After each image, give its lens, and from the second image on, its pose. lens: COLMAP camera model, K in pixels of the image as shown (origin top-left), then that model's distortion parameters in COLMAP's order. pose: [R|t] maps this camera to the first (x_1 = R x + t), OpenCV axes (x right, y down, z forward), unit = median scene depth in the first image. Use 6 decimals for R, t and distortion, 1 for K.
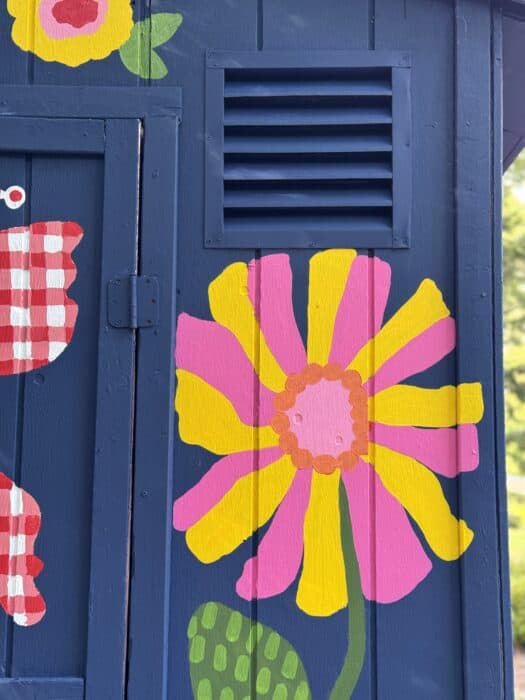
lens RADIAL K [[959.7, 0, 263.3], [0, 959.7, 356.3], [0, 0, 1]] dist [0.142050, -0.185759]
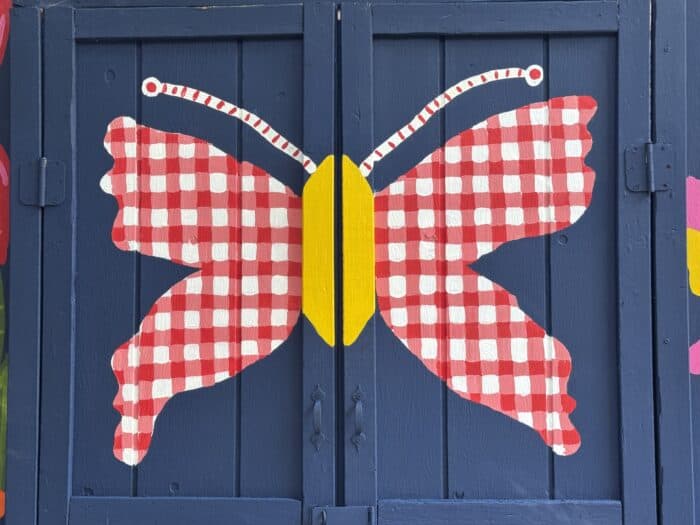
lens RADIAL K [[959.7, 0, 350.0], [0, 959.7, 262.5], [0, 0, 1]] dist [0.142050, -0.185759]
pose [[0.998544, -0.014717, -0.051899, -0.417628], [0.018154, 0.997629, 0.066382, -0.028595], [0.050799, -0.067228, 0.996444, -0.126942]]
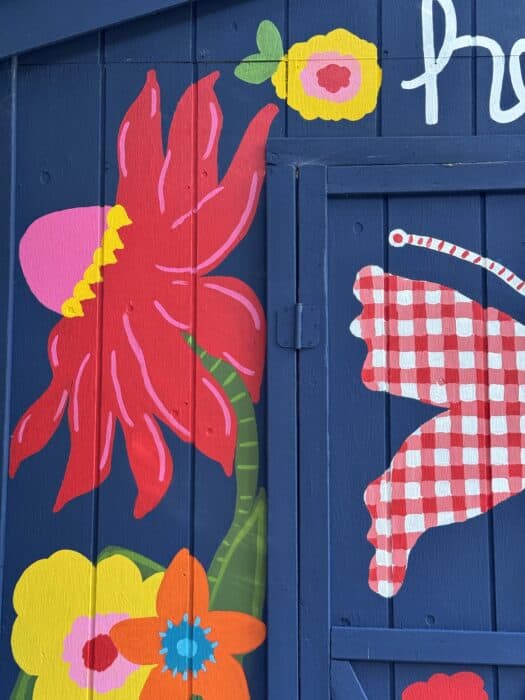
lens RADIAL K [[959.7, 0, 263.3], [0, 959.7, 356.3], [0, 0, 1]] dist [0.142050, -0.185759]
pose [[0.998676, -0.010620, -0.050334, -0.817402], [0.010725, 0.999941, 0.001828, -0.018509], [0.050312, -0.002365, 0.998731, -0.208234]]
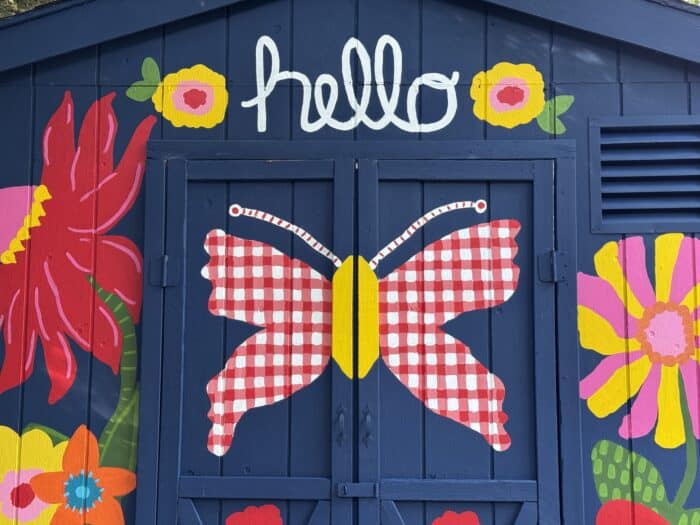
lens RADIAL K [[959.7, 0, 350.0], [0, 959.7, 262.5], [0, 0, 1]] dist [0.142050, -0.185759]
pose [[0.999210, -0.008250, -0.038873, -0.430091], [0.008308, 0.999965, 0.001340, -0.068541], [0.038861, -0.001662, 0.999243, -0.741150]]
